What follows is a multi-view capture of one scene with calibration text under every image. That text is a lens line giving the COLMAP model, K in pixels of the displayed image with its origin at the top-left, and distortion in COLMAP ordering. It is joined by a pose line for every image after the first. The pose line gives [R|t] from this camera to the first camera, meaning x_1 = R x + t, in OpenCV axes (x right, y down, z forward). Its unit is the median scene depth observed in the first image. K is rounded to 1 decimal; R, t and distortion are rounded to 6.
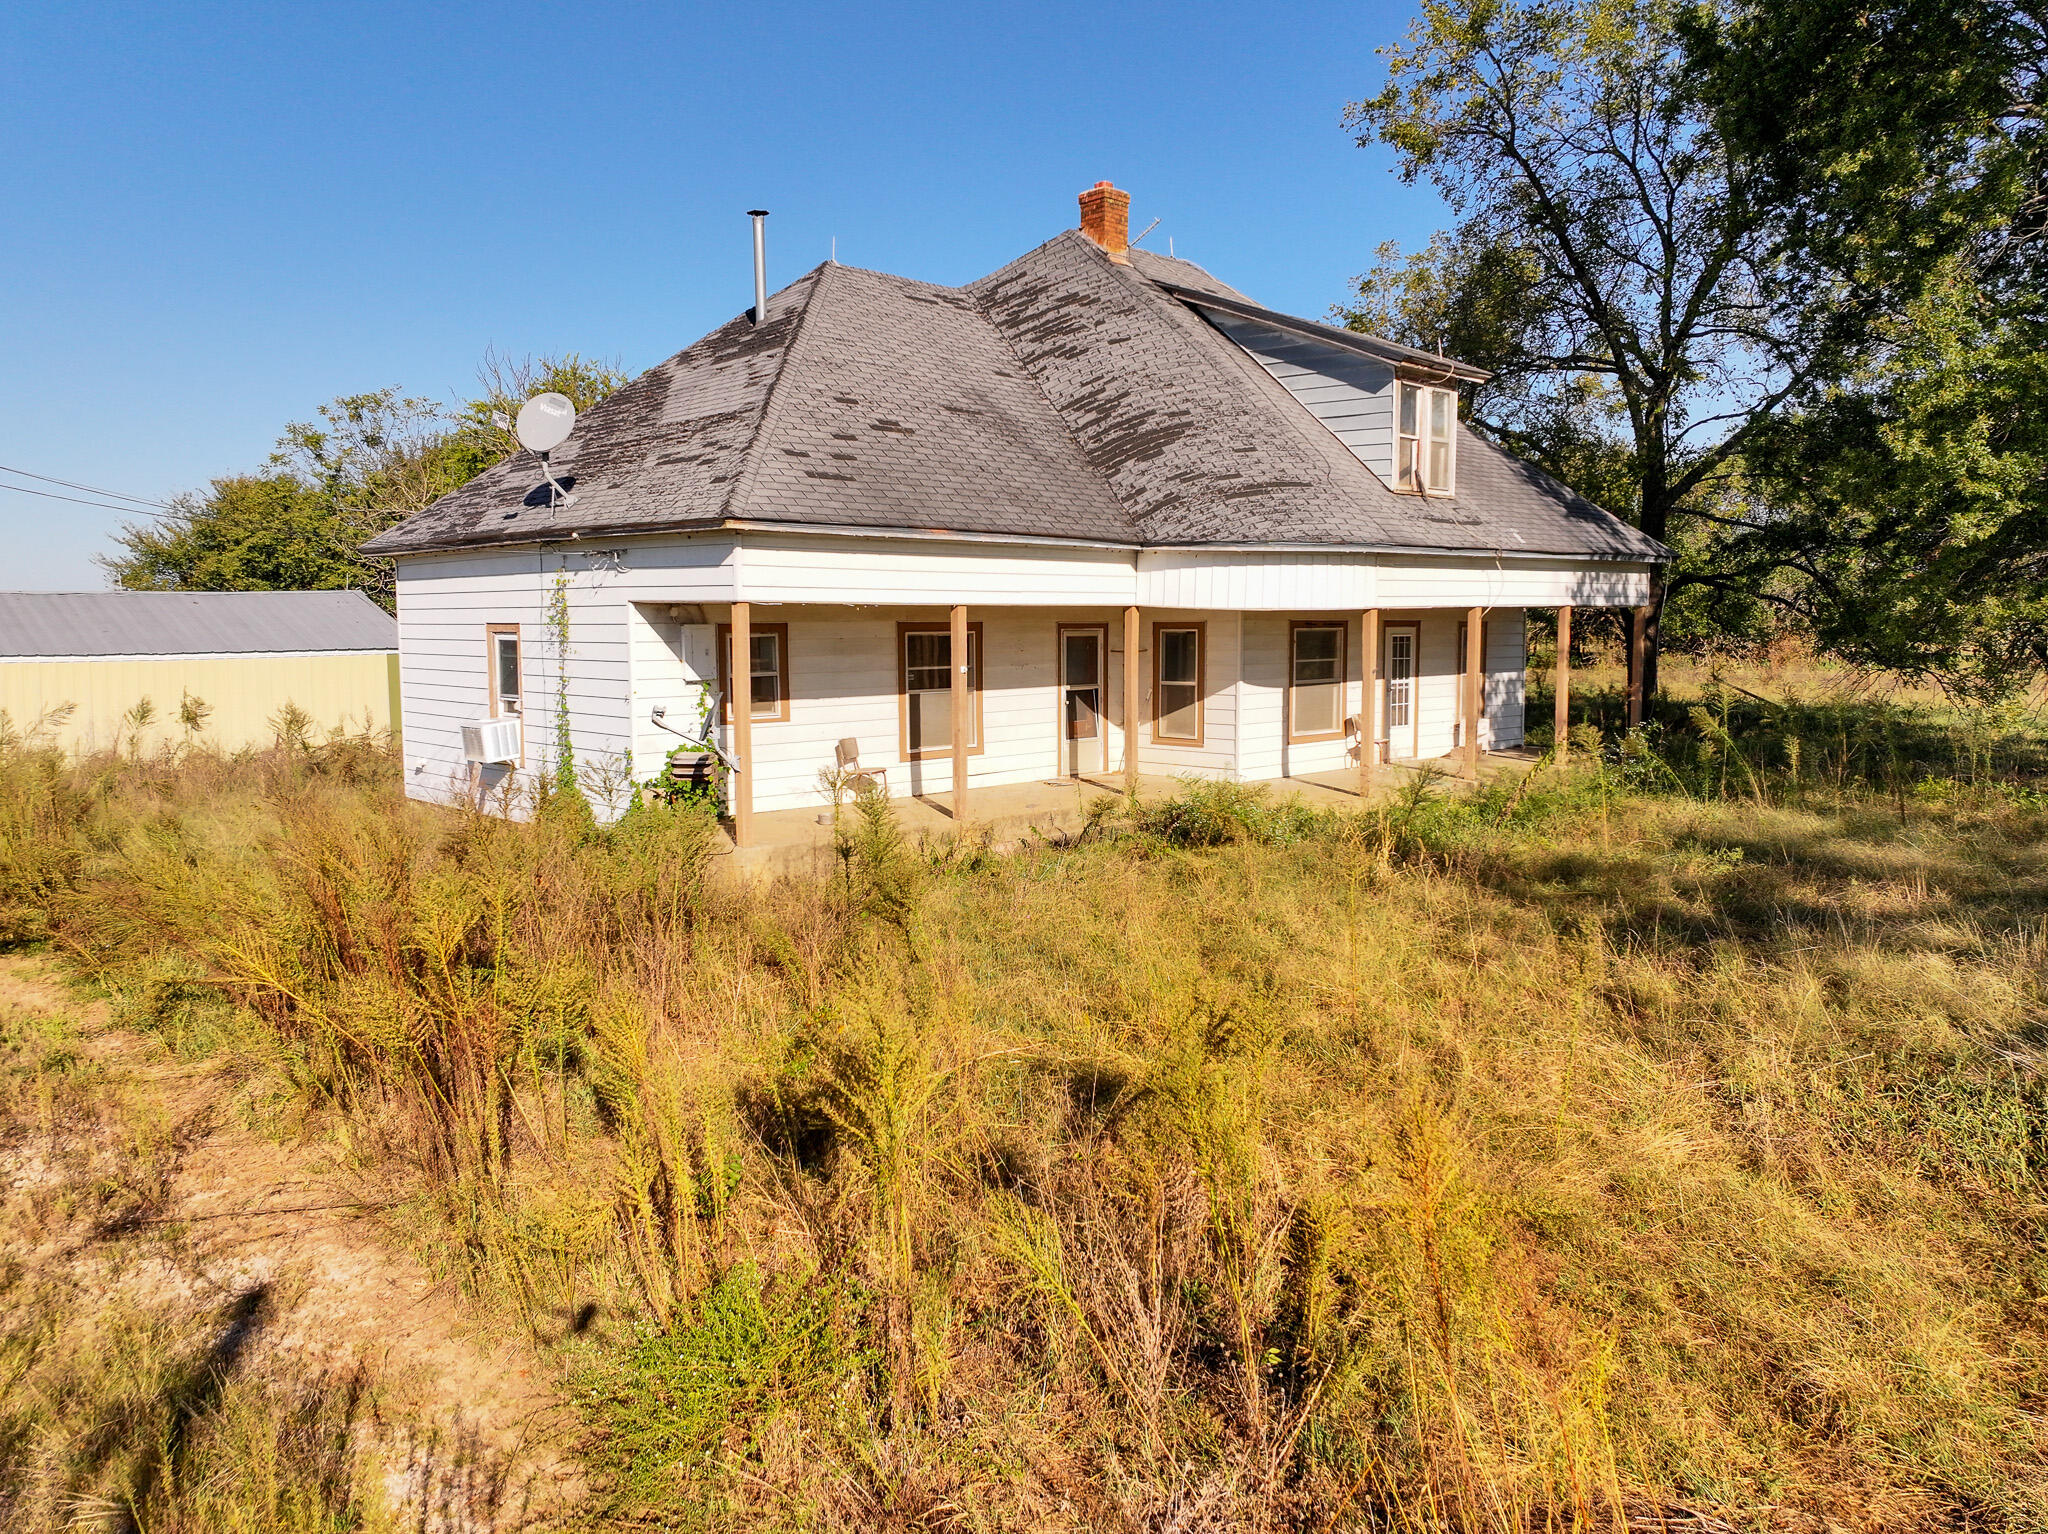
lens RADIAL K [[1439.9, 0, 1024.0], [0, 1439.9, 767.0], [0, 0, 1]] dist [0.003537, 0.014284]
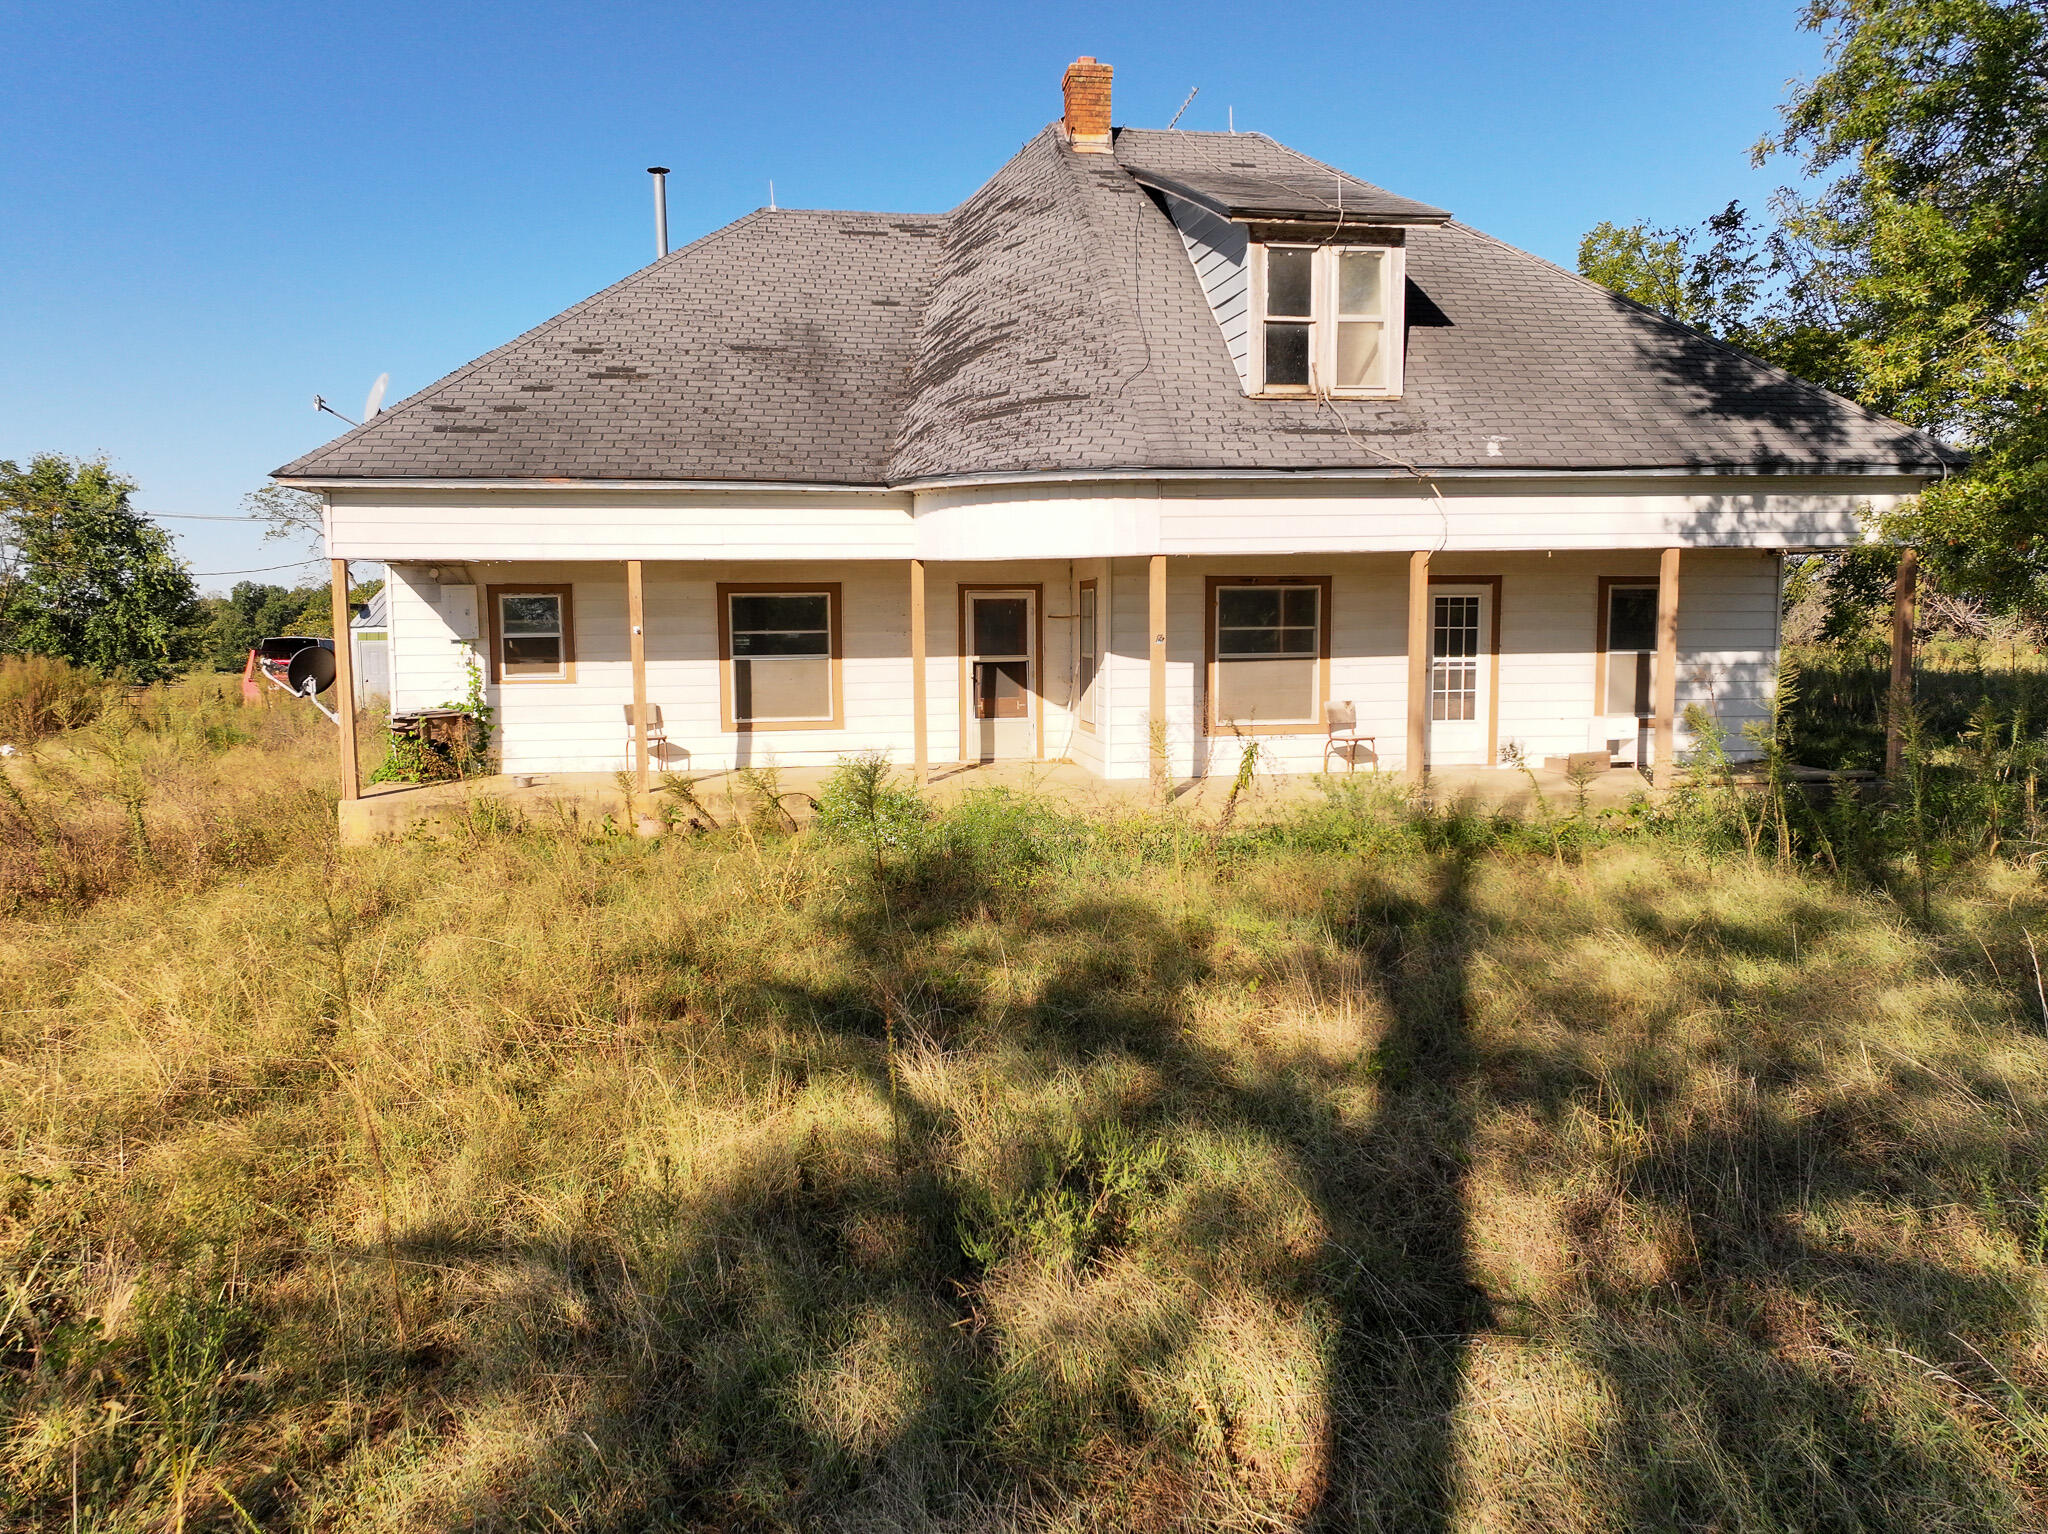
lens RADIAL K [[1439.9, 0, 1024.0], [0, 1439.9, 767.0], [0, 0, 1]] dist [0.003537, 0.014284]
pose [[0.816983, 0.058022, -0.573736, 0.571574], [-0.053600, 0.998259, 0.024630, -0.013242], [0.574166, 0.010630, 0.818670, 0.318269]]
